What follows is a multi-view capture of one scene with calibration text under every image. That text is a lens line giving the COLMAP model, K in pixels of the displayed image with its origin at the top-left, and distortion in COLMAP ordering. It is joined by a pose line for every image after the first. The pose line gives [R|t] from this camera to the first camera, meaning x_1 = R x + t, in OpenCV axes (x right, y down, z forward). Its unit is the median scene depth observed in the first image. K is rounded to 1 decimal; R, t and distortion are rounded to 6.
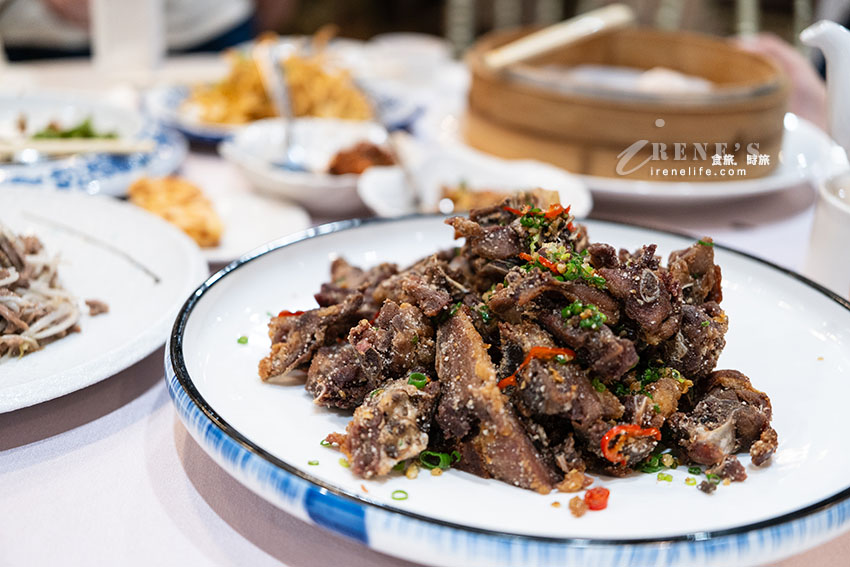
lens RADIAL K [[1237.9, 0, 425.3], [0, 1237.9, 283.2], [0, 0, 1]] dist [0.223394, 0.000000]
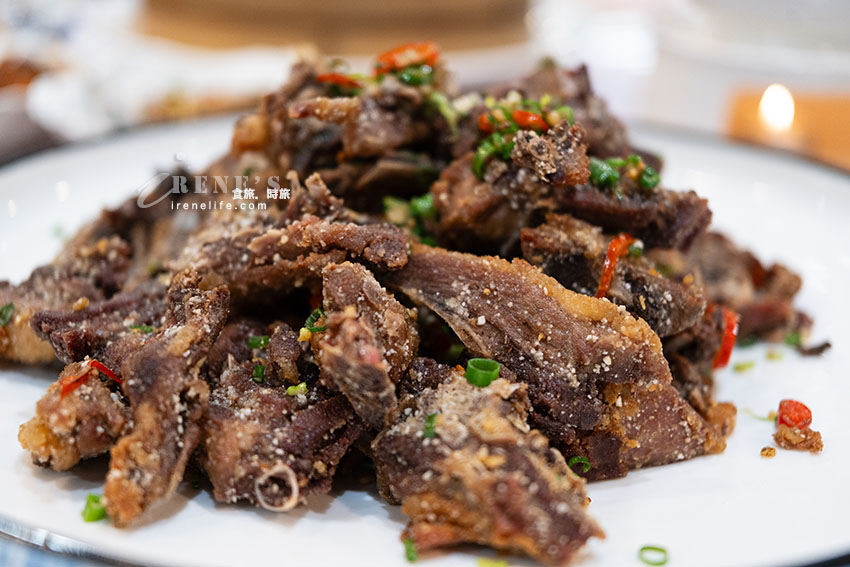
lens RADIAL K [[1237.9, 0, 425.0], [0, 1237.9, 284.1], [0, 0, 1]] dist [0.223394, 0.000000]
pose [[0.597876, -0.322825, 0.733709, -0.408212], [0.289702, 0.940471, 0.177729, -0.063068], [-0.747407, 0.106297, 0.655808, 0.645303]]
